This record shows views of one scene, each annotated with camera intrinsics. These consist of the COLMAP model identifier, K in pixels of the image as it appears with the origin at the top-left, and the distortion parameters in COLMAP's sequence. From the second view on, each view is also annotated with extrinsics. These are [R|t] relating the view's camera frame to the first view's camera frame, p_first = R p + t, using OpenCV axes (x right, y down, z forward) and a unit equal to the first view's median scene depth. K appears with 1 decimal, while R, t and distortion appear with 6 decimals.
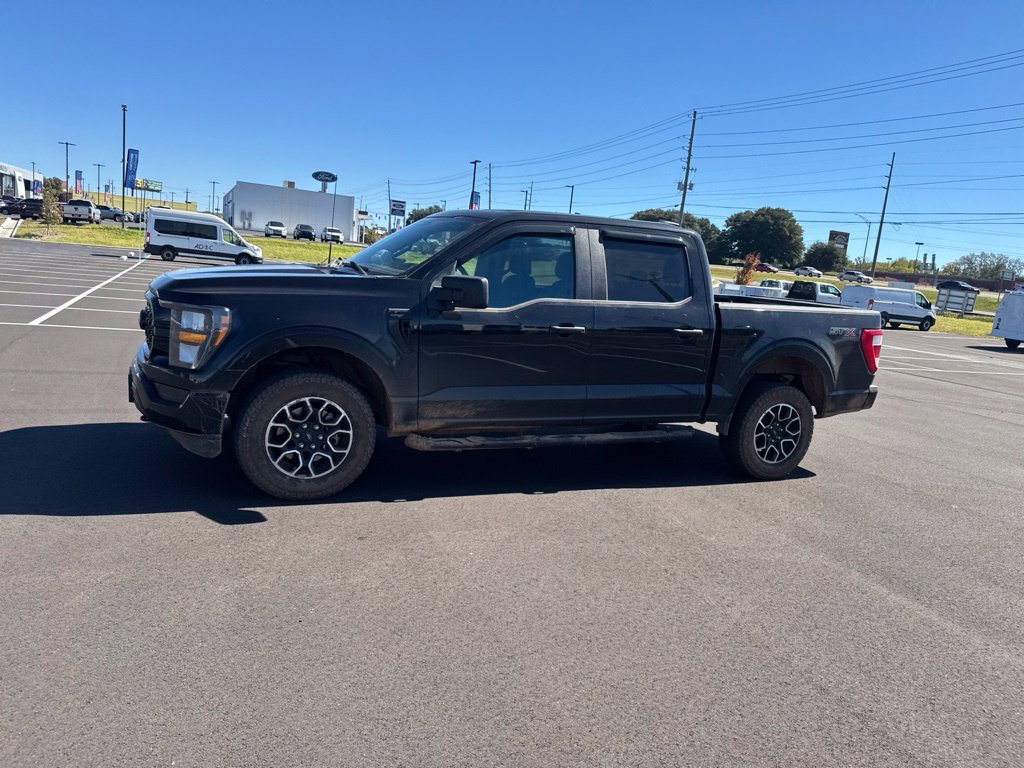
lens RADIAL K [[763.5, 0, 509.2], [0, 763.5, 390.6], [0, 0, 1]] dist [0.064877, -0.092731]
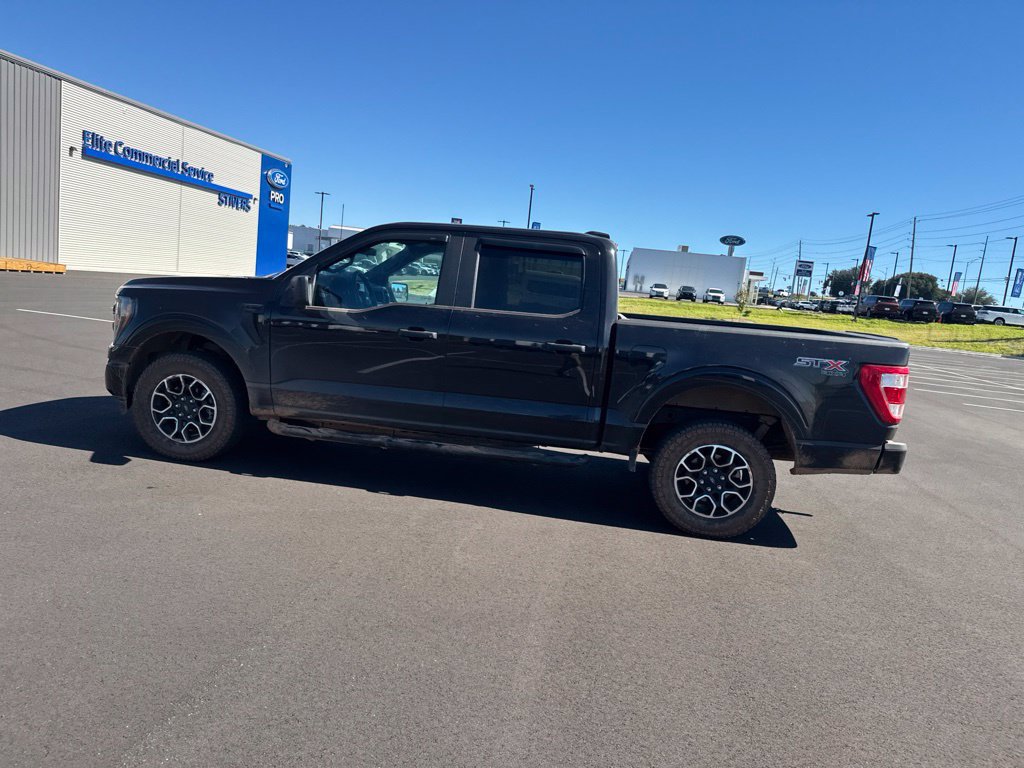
lens RADIAL K [[763.5, 0, 505.5], [0, 763.5, 388.3], [0, 0, 1]] dist [0.064877, -0.092731]
pose [[0.837107, 0.067182, -0.542899, 0.669725], [-0.115784, 0.991705, -0.055809, 0.031900], [0.534646, 0.109577, 0.837942, 0.205988]]
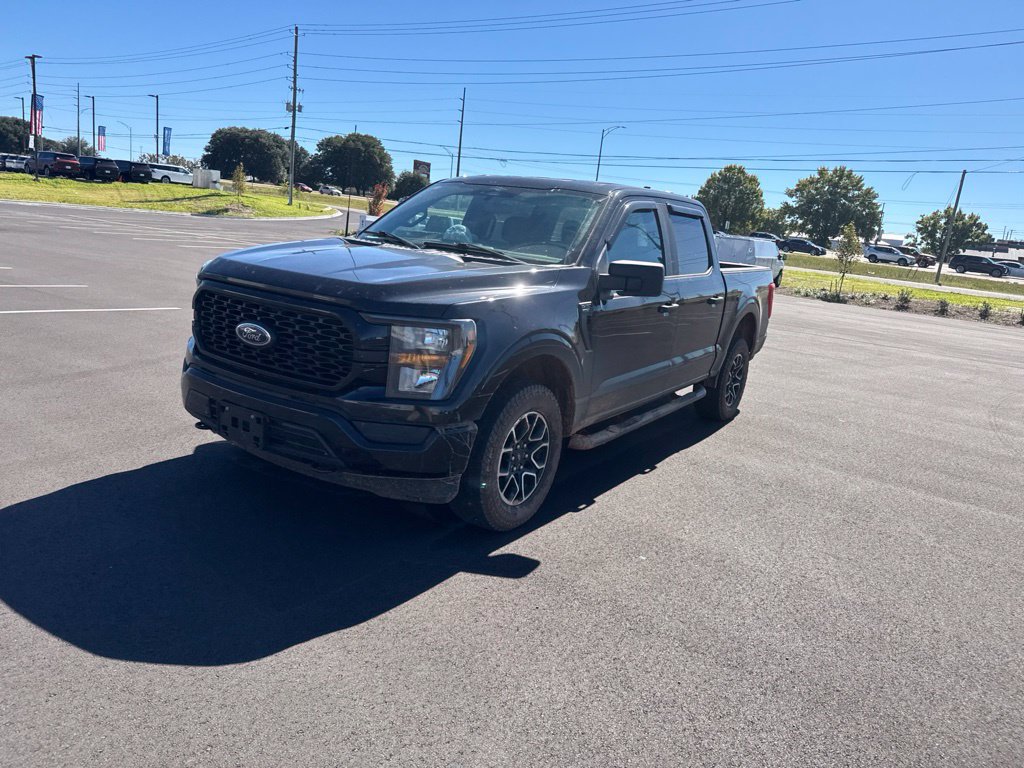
lens RADIAL K [[763.5, 0, 530.8], [0, 763.5, 381.2], [0, 0, 1]] dist [0.064877, -0.092731]
pose [[0.834384, -0.117450, 0.538525, -0.580283], [0.070568, 0.991756, 0.106959, -0.095777], [-0.546648, -0.051242, 0.835793, 0.226018]]
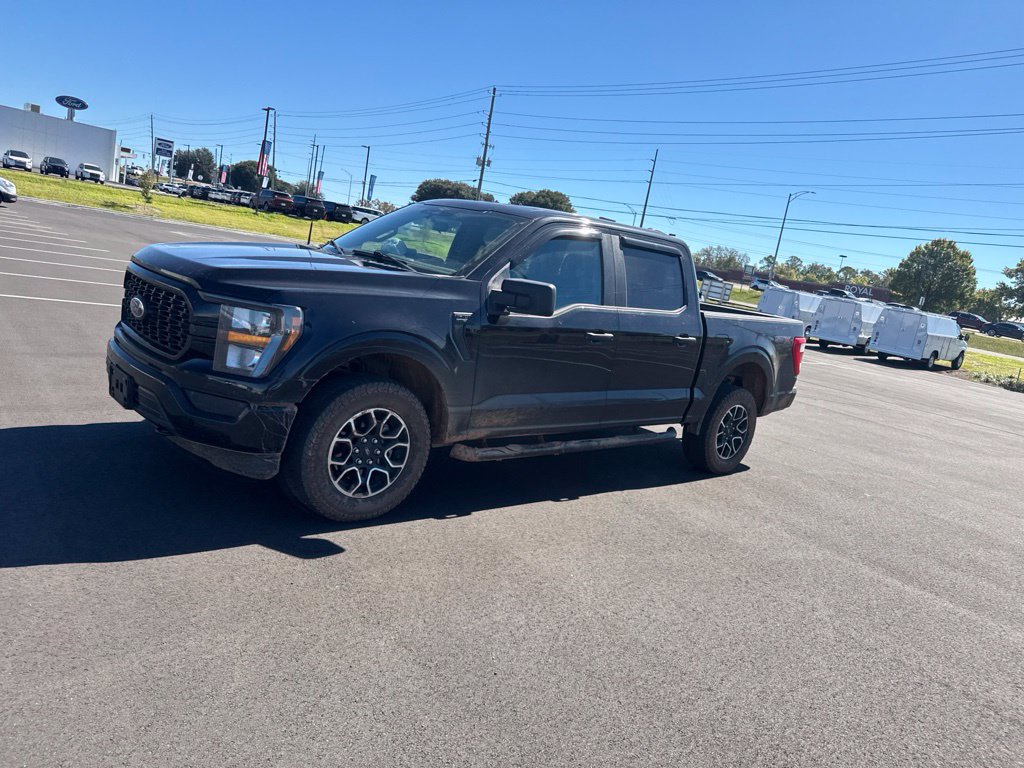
lens RADIAL K [[763.5, 0, 524.6], [0, 763.5, 381.9], [0, 0, 1]] dist [0.064877, -0.092731]
pose [[0.946707, 0.016170, 0.321689, -0.309825], [-0.027016, 0.999206, 0.029279, -0.043176], [-0.320960, -0.036410, 0.946393, 0.077865]]
